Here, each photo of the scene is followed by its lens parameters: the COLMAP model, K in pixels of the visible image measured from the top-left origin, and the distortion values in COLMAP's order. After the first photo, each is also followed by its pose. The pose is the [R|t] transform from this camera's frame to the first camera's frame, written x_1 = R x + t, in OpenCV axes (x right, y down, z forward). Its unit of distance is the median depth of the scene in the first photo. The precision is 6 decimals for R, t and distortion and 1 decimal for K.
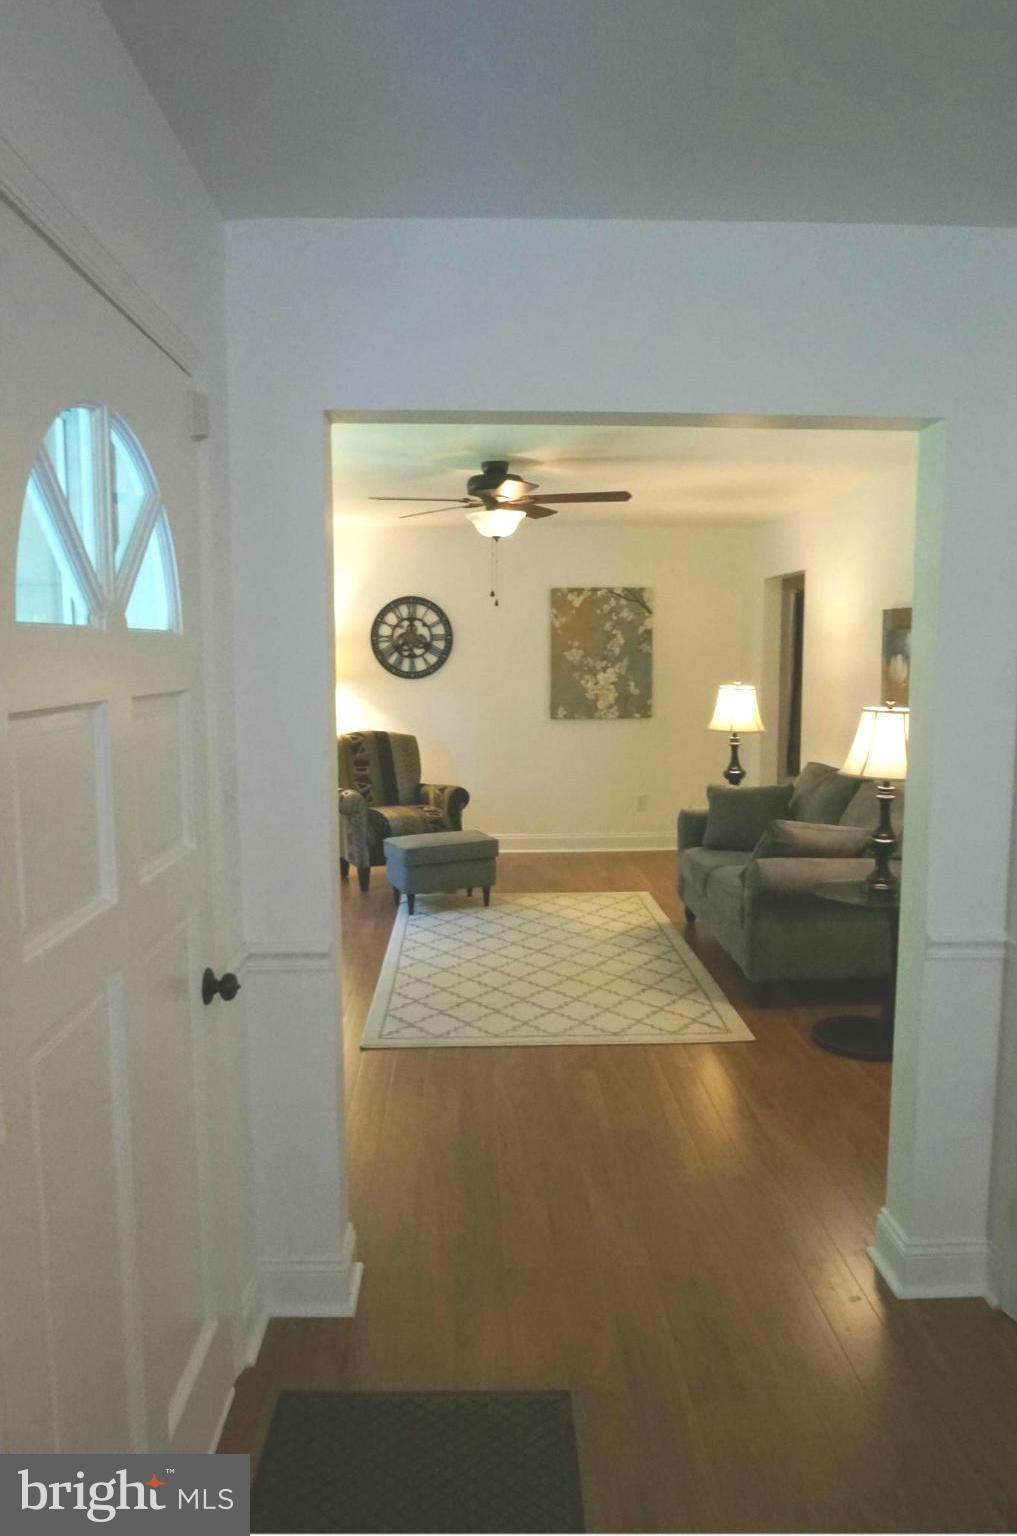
lens RADIAL K [[1033.4, 0, 519.2], [0, 1033.4, 772.7], [0, 0, 1]] dist [-0.035737, 0.000445]
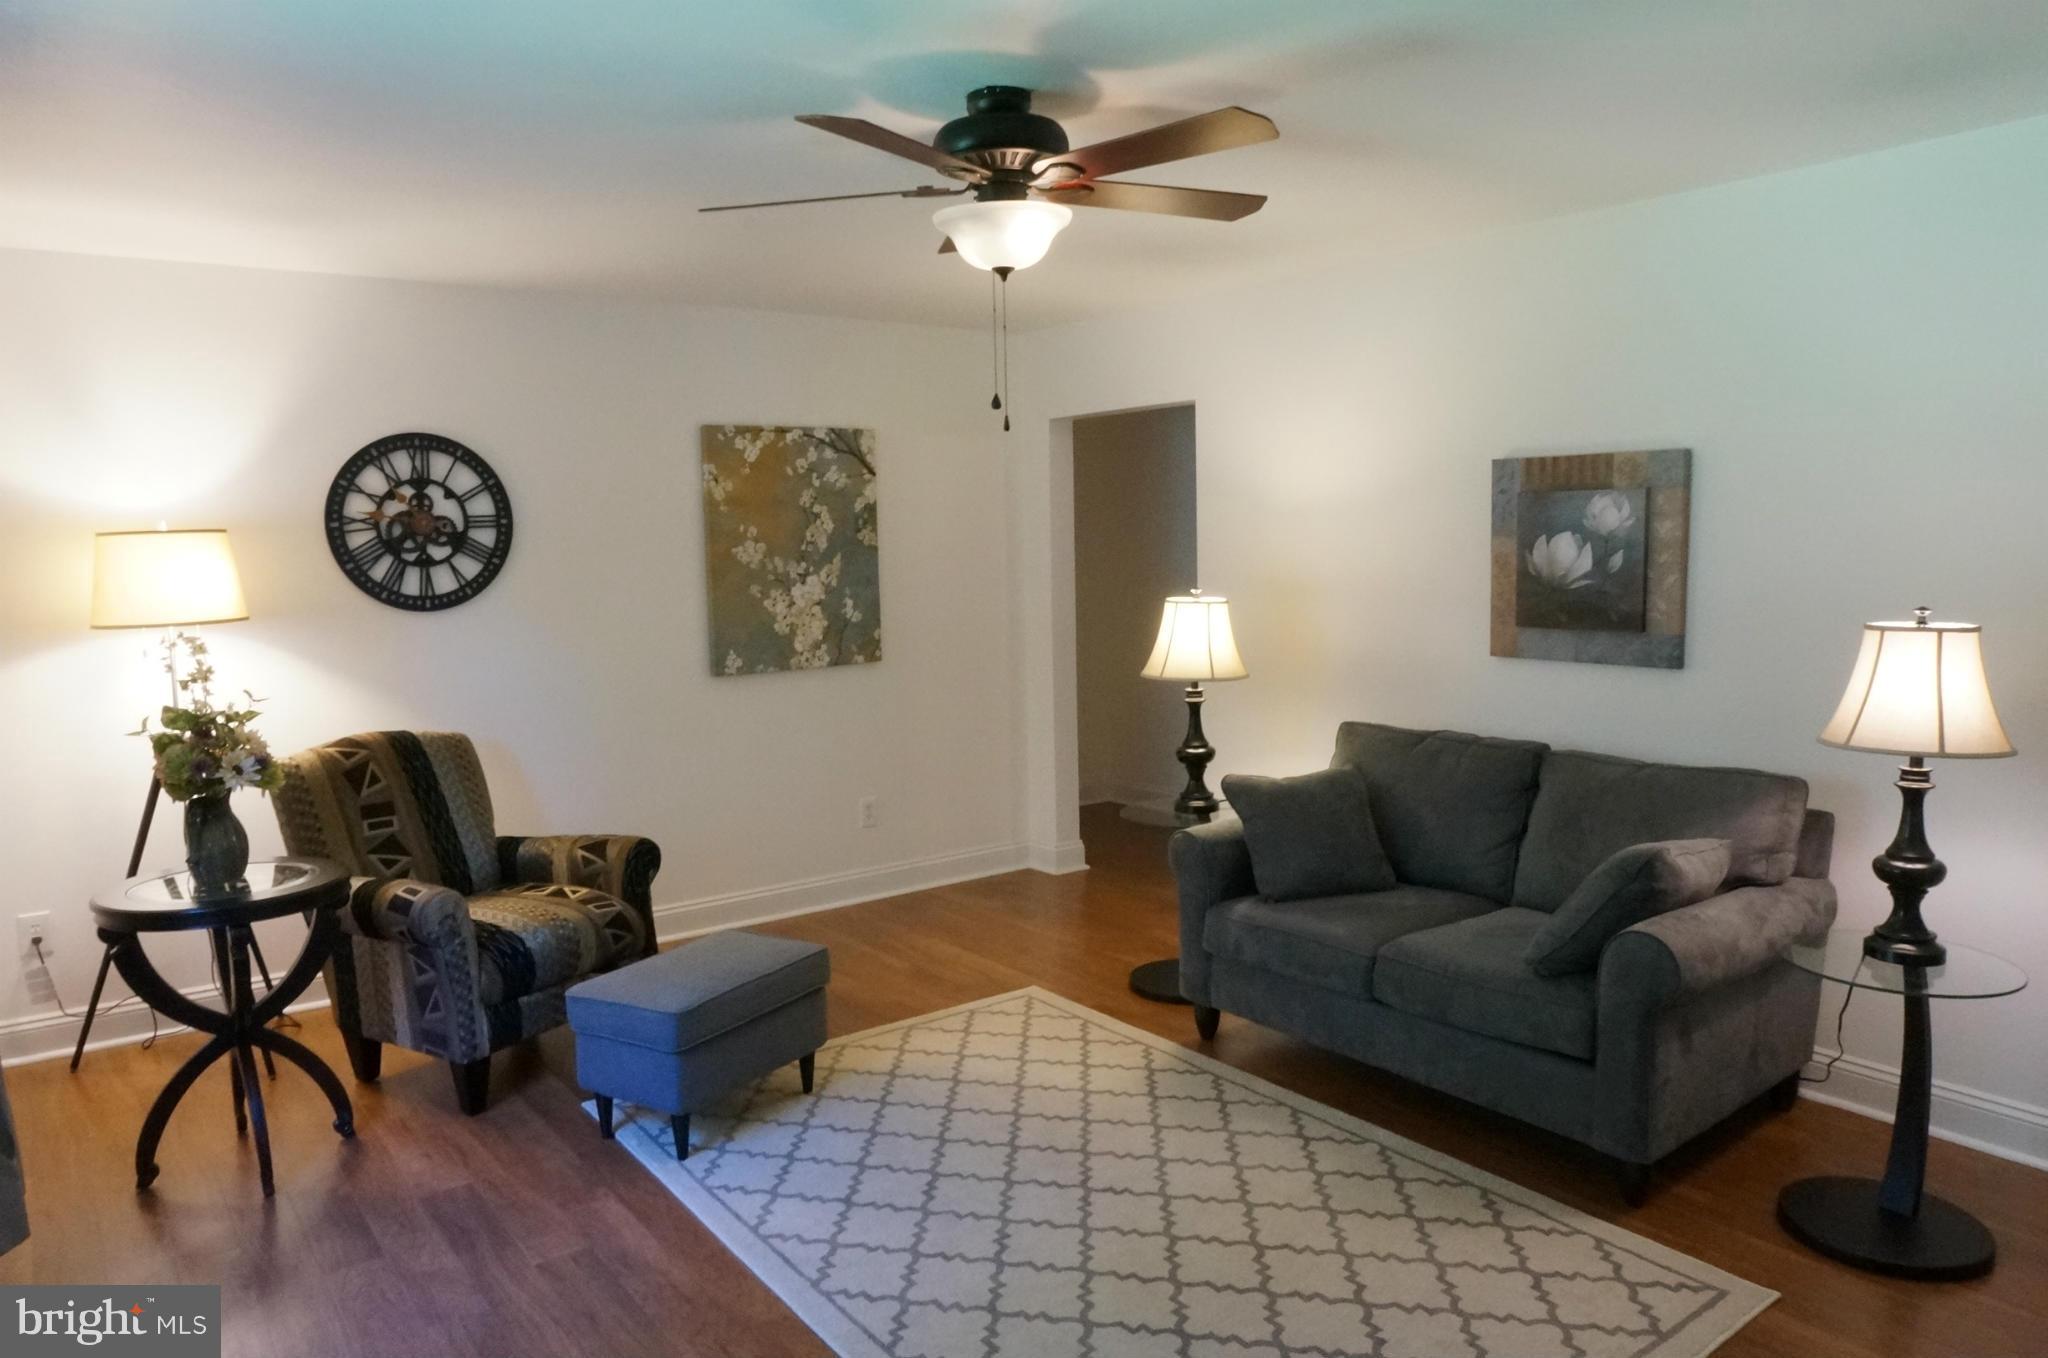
lens RADIAL K [[1378.2, 0, 1043.8], [0, 1378.2, 681.9], [0, 0, 1]] dist [-0.037586, 0.024678]
pose [[0.826018, -0.072918, 0.558907, -0.320555], [0.085927, 0.996297, 0.002989, -0.054460], [-0.557055, 0.045556, 0.829225, 0.492850]]
